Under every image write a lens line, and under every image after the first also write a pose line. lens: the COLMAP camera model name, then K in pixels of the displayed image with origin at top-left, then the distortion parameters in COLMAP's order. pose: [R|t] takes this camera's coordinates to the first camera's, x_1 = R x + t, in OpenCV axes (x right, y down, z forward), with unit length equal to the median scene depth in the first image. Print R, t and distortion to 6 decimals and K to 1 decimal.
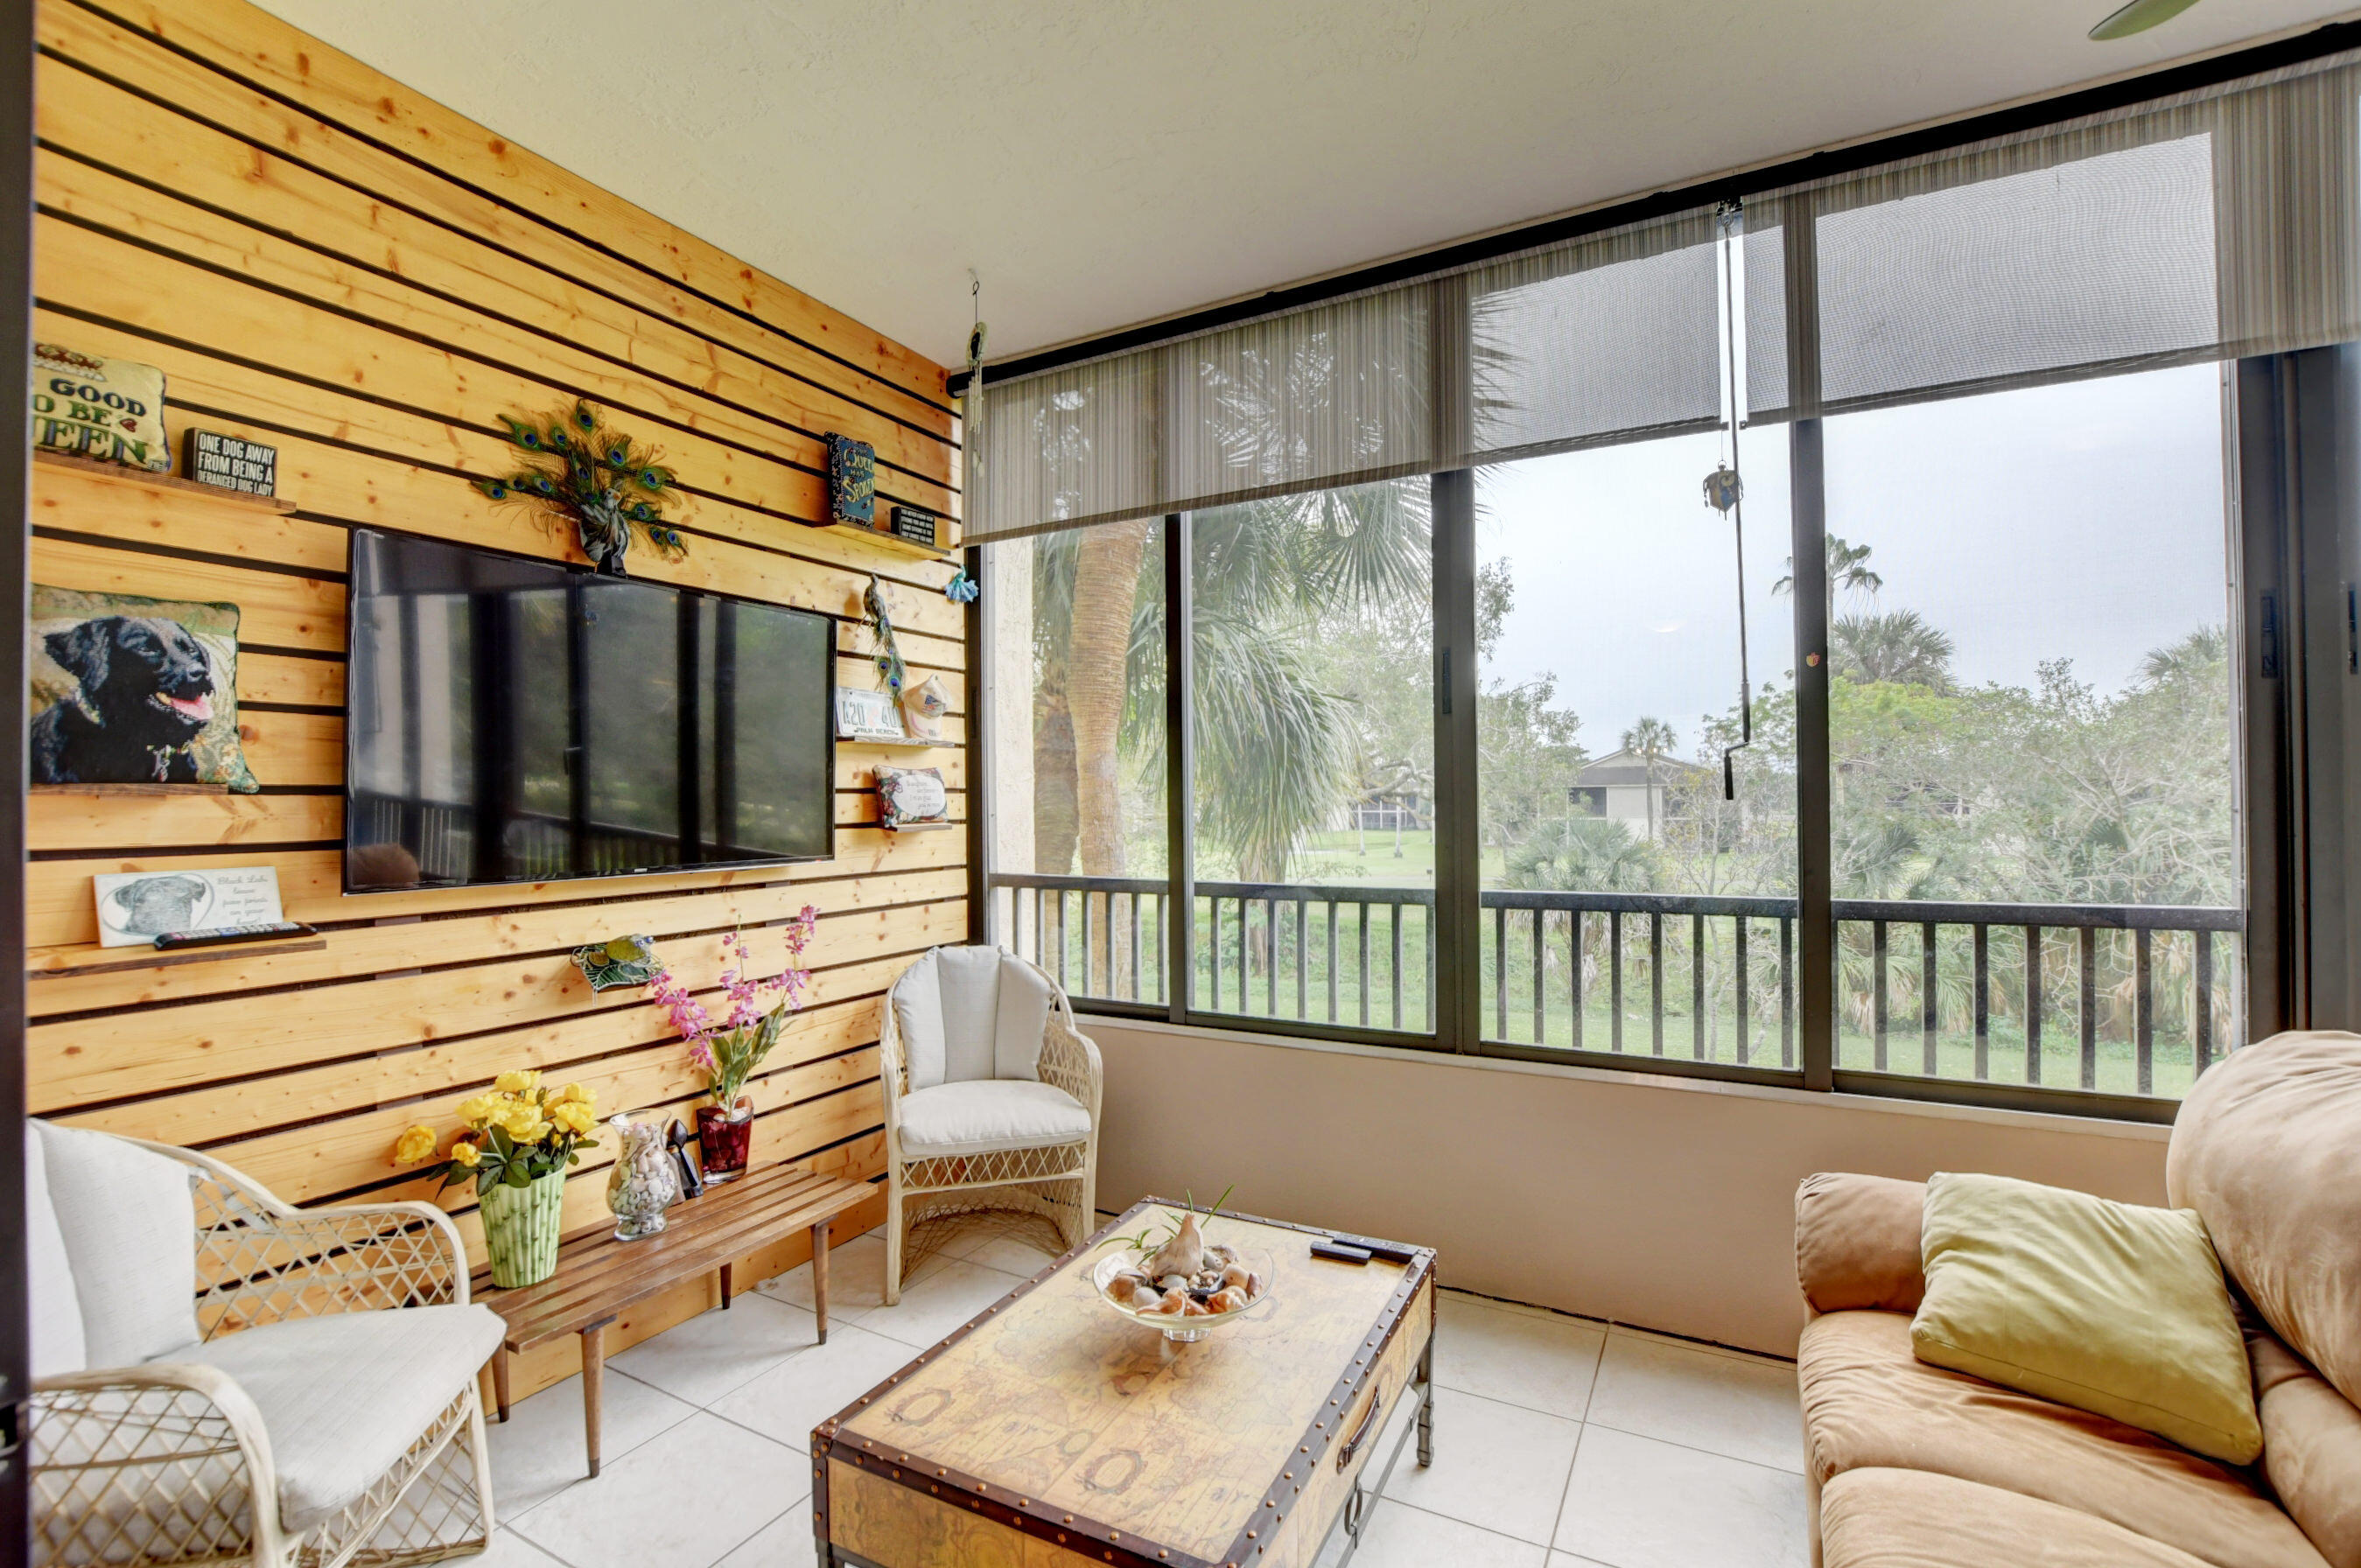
lens RADIAL K [[1040.1, 0, 1178.6], [0, 1040.1, 790.2], [0, 0, 1]] dist [-0.034840, 0.005181]
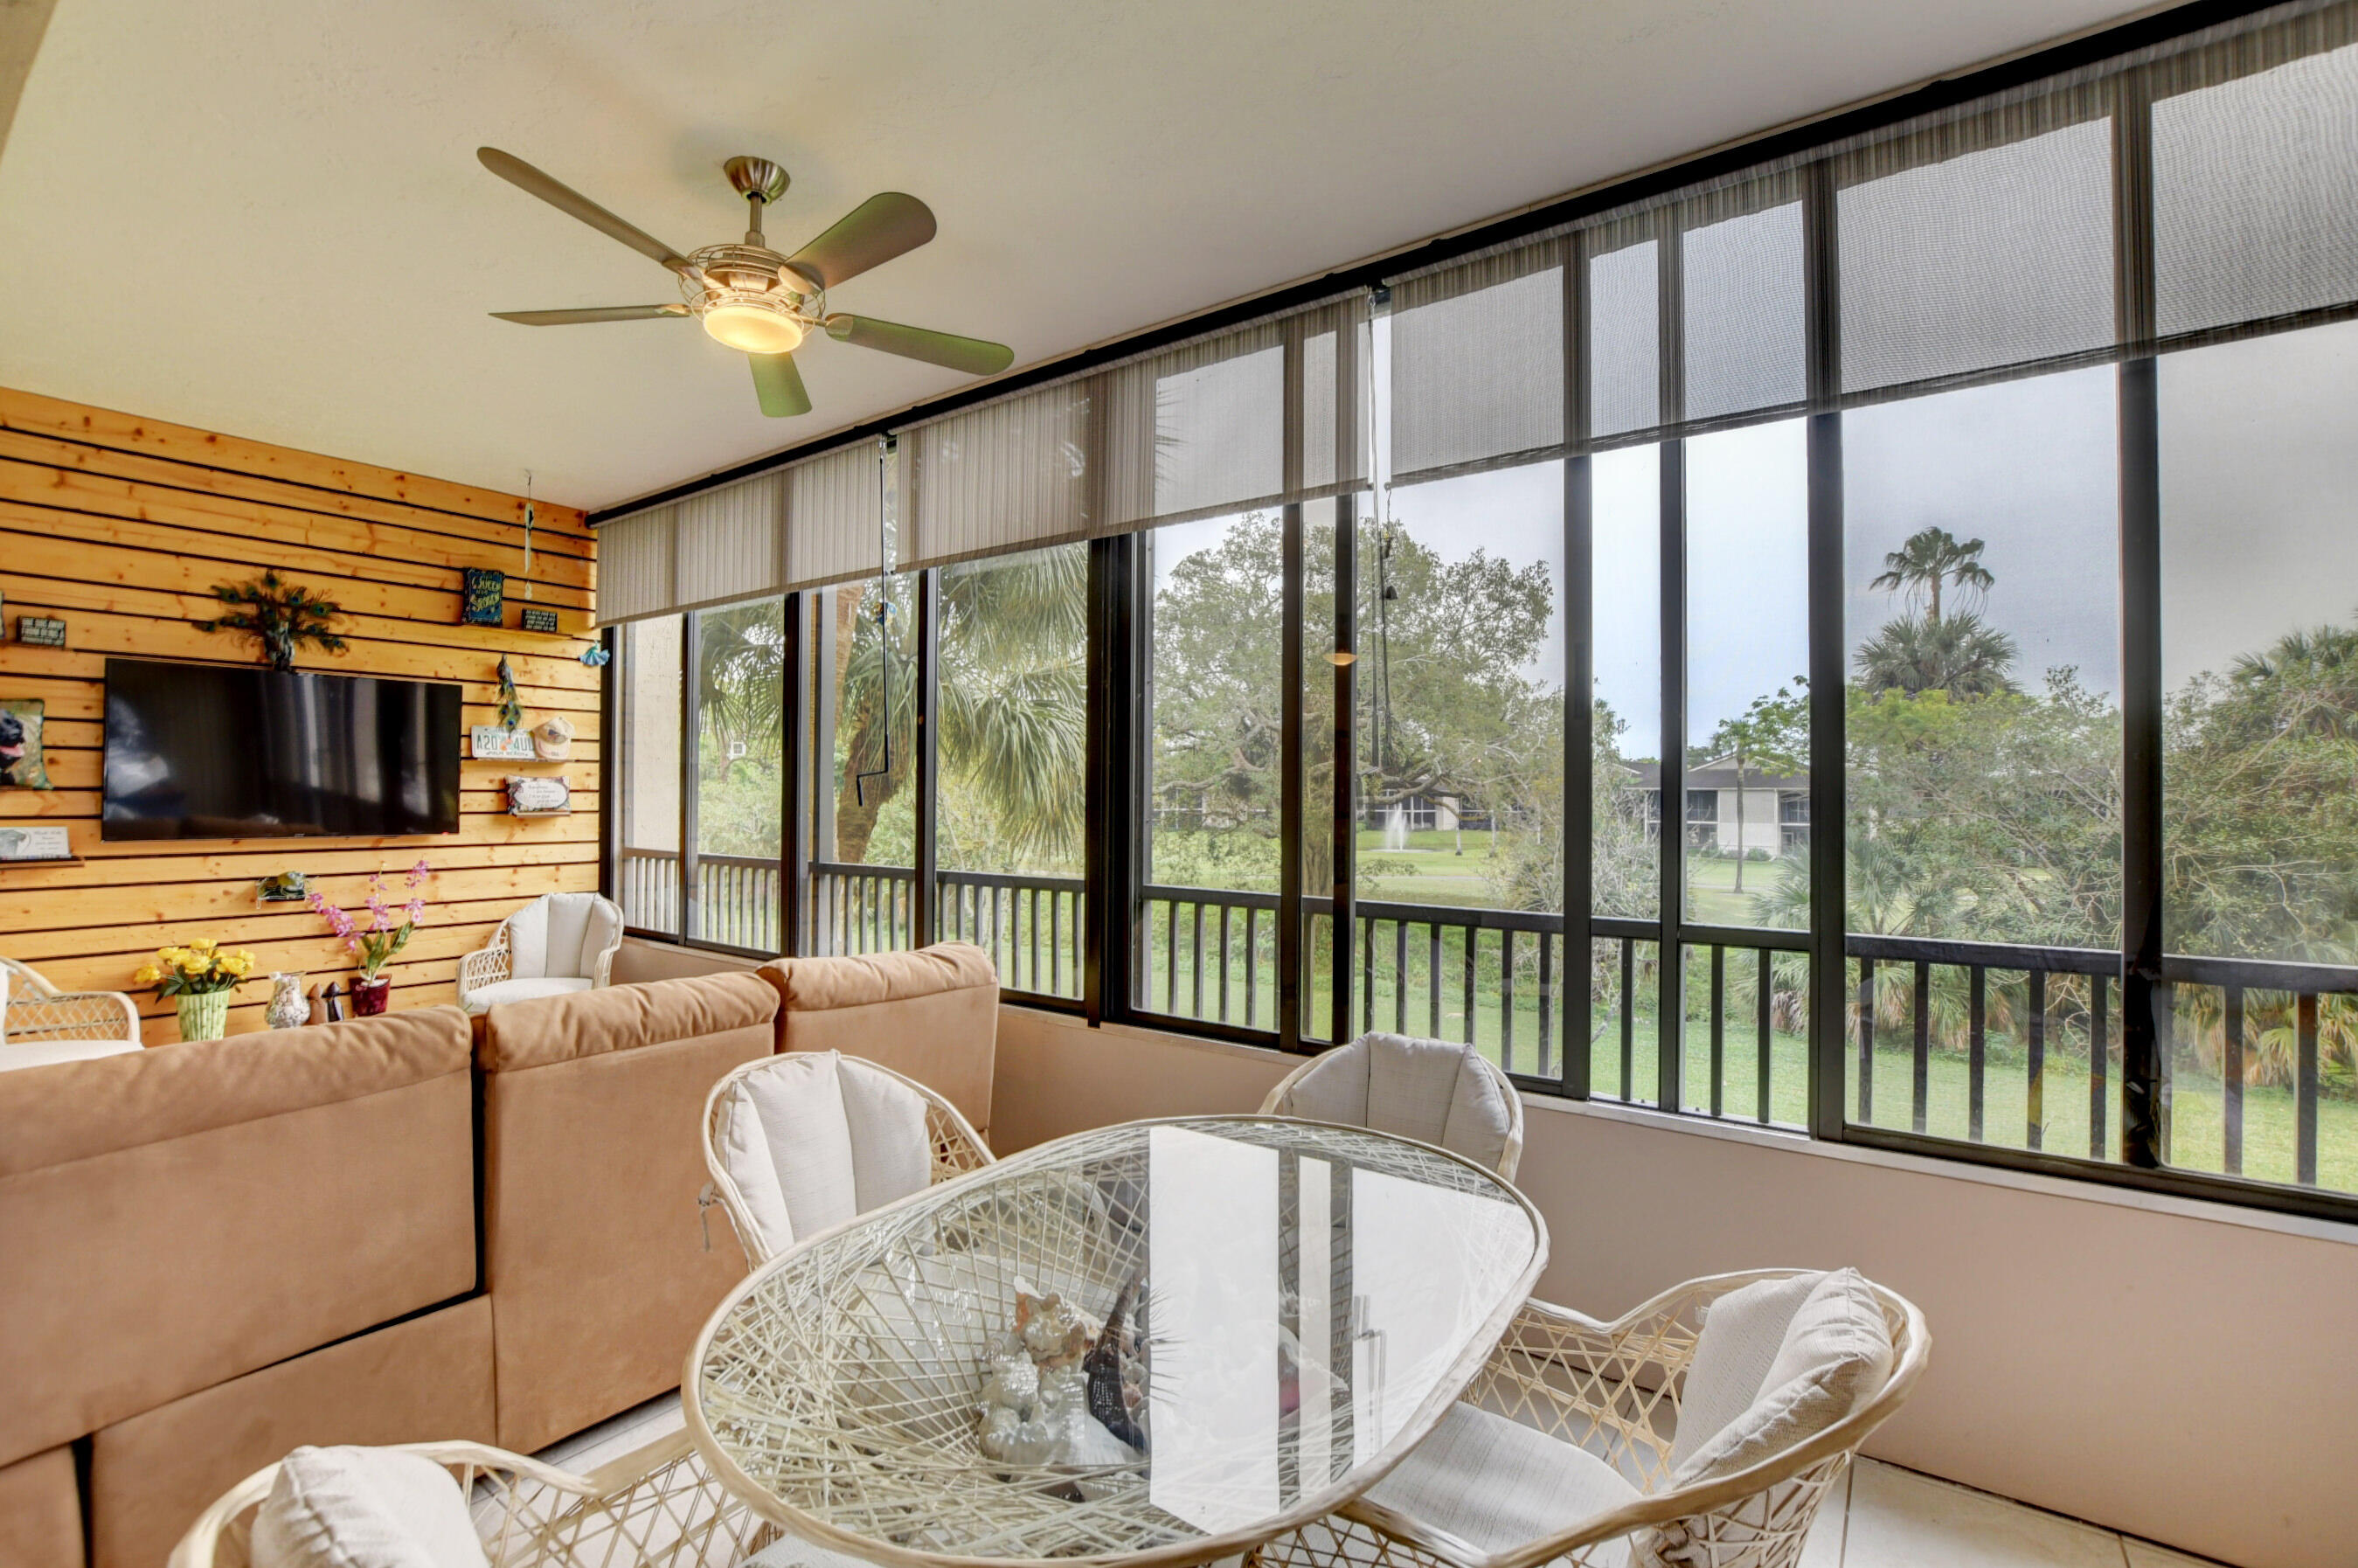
lens RADIAL K [[1038.9, 0, 1172.1], [0, 1038.9, 786.6], [0, 0, 1]] dist [-0.034840, 0.005181]
pose [[0.991817, 0.014701, -0.126817, 1.045602], [-0.014598, 0.999892, 0.001740, -0.027369], [0.126829, 0.000126, 0.991925, -0.475026]]
